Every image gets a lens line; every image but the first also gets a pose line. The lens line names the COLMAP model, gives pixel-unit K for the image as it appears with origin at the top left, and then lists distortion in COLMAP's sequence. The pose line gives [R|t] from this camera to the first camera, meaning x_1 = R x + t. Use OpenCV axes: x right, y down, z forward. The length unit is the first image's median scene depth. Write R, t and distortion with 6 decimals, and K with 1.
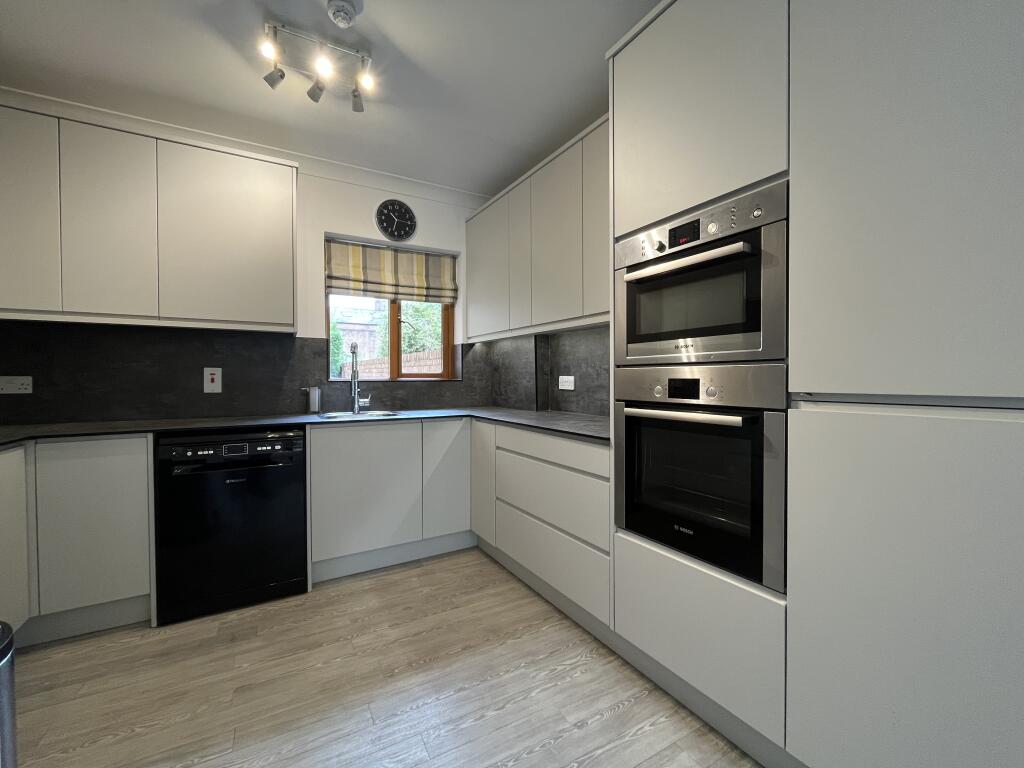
lens RADIAL K [[419.1, 0, 508.8], [0, 419.1, 384.4], [0, 0, 1]] dist [-0.002063, -0.000442]
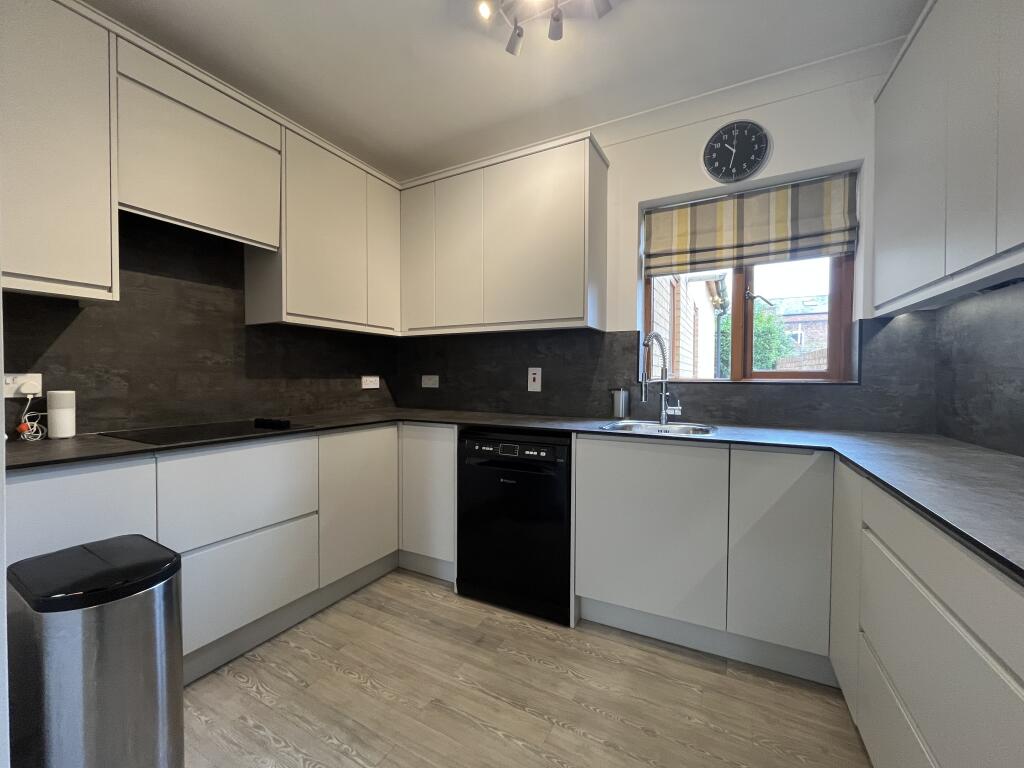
lens RADIAL K [[419.1, 0, 508.8], [0, 419.1, 384.4], [0, 0, 1]] dist [-0.002063, -0.000442]
pose [[0.536810, 0.019395, -0.843480, 0.127934], [-0.017557, 0.999776, 0.011815, -0.007671], [0.843521, 0.008467, 0.537030, 0.327071]]
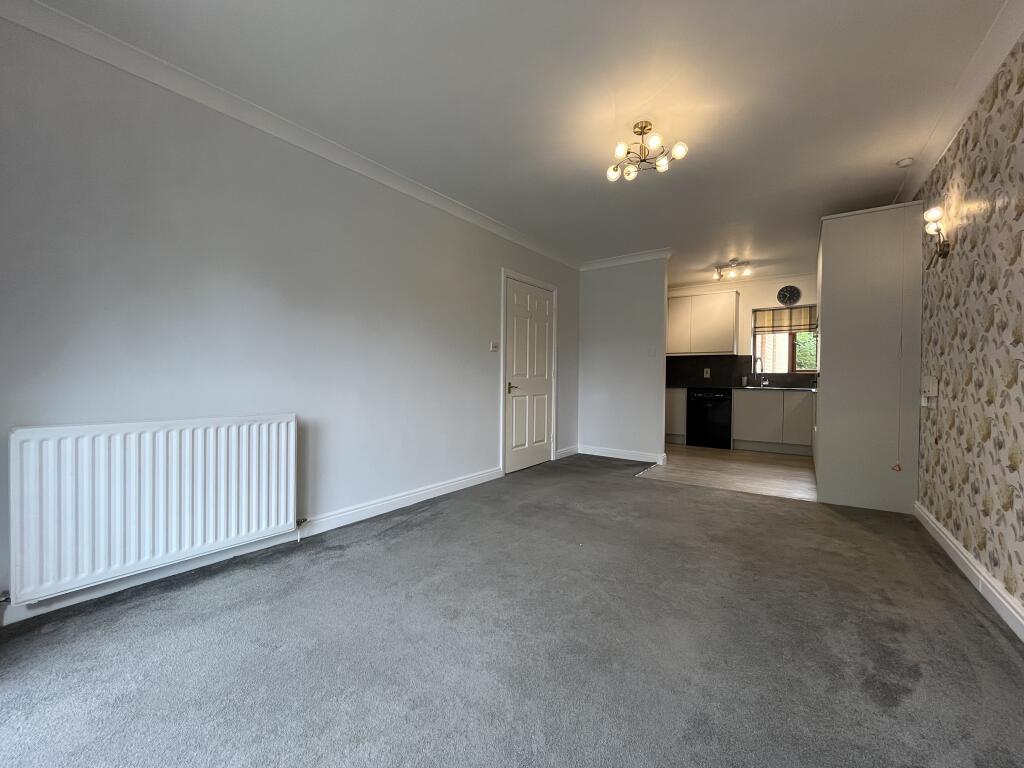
lens RADIAL K [[419.1, 0, 508.8], [0, 419.1, 384.4], [0, 0, 1]] dist [-0.002063, -0.000442]
pose [[0.408256, 0.015983, -0.912728, 1.096045], [-0.025763, 0.999650, 0.005981, 0.070307], [0.912504, 0.021073, 0.408525, -1.126647]]
